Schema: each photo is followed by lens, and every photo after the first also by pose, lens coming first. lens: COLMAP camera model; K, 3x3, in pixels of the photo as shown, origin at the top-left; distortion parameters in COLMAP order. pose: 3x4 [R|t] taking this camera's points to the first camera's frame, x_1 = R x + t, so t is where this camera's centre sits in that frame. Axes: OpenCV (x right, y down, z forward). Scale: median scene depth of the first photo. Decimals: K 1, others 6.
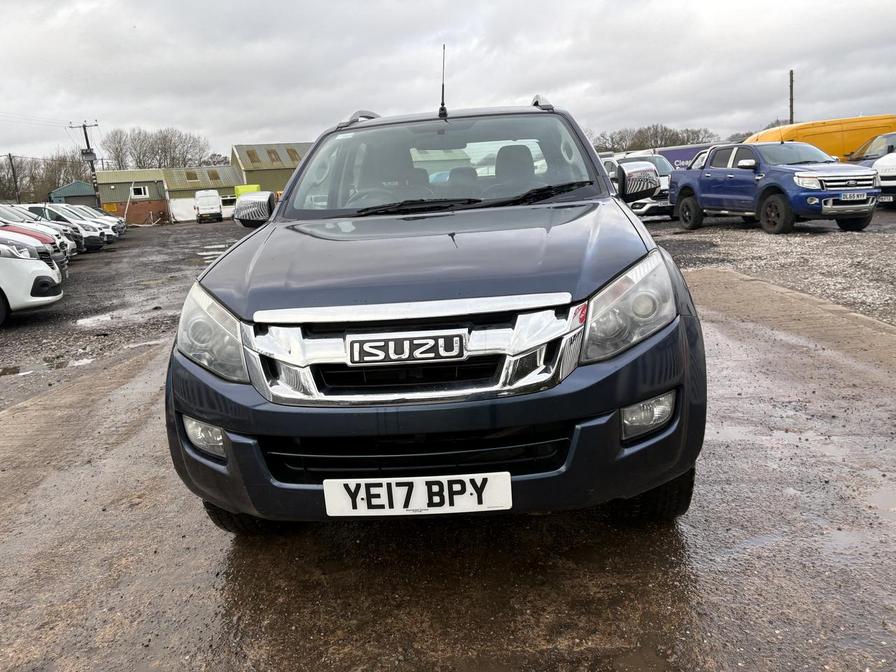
lens RADIAL K [[659.0, 0, 445.7], [0, 659.0, 334.6], [0, 0, 1]] dist [0.103893, -0.110867]
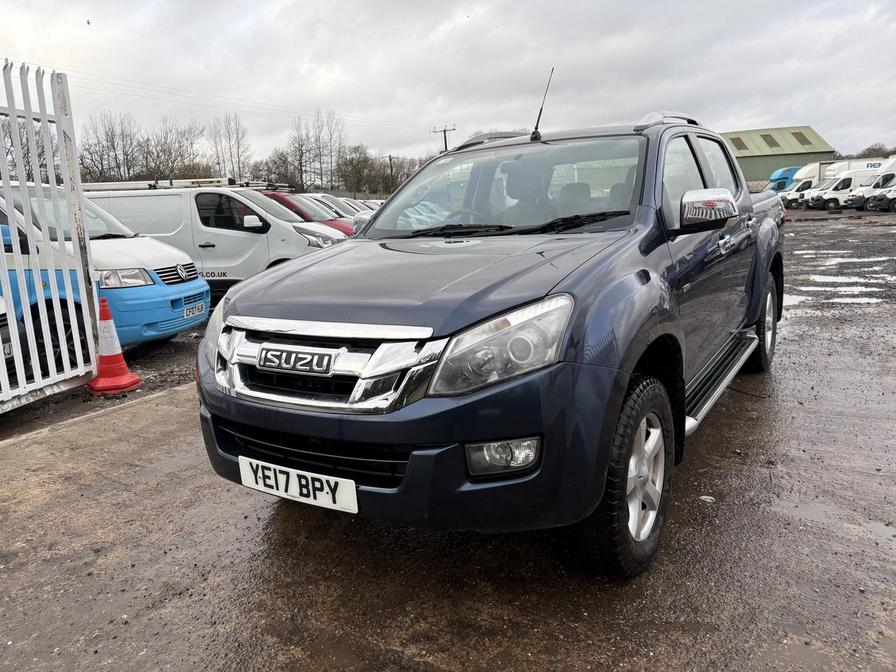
lens RADIAL K [[659.0, 0, 445.7], [0, 659.0, 334.6], [0, 0, 1]] dist [0.103893, -0.110867]
pose [[0.881980, 0.116245, -0.456727, 0.713338], [-0.112046, 0.993037, 0.036374, -0.097397], [0.457775, 0.019094, 0.888863, 0.061929]]
